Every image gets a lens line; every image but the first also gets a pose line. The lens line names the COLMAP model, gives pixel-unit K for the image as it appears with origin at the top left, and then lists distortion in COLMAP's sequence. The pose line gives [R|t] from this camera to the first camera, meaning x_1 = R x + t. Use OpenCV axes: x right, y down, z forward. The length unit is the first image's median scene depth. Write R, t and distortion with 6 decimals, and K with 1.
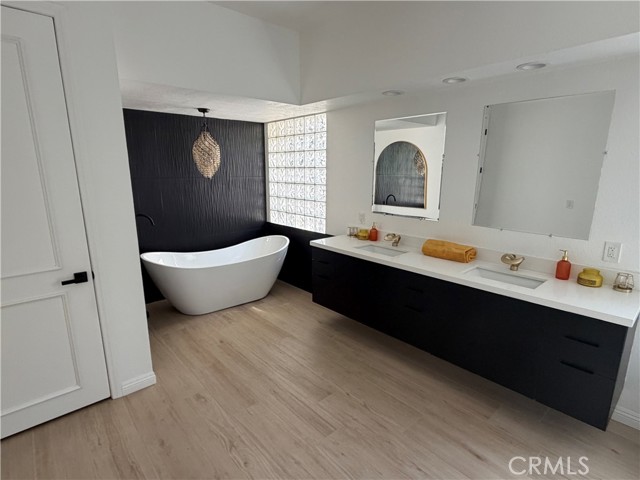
lens RADIAL K [[334.4, 0, 320.0], [0, 334.4, 240.0], [0, 0, 1]] dist [-0.000790, -0.000150]
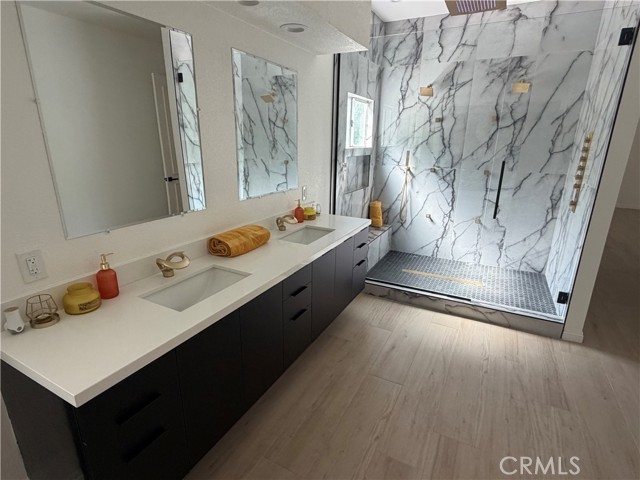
lens RADIAL K [[334.4, 0, 320.0], [0, 334.4, 240.0], [0, 0, 1]] dist [-0.000790, -0.000150]
pose [[-0.343557, -0.273239, 0.898504, -0.453207], [0.183865, 0.918653, 0.349671, -0.248297], [-0.920957, 0.285335, -0.265371, 1.274428]]
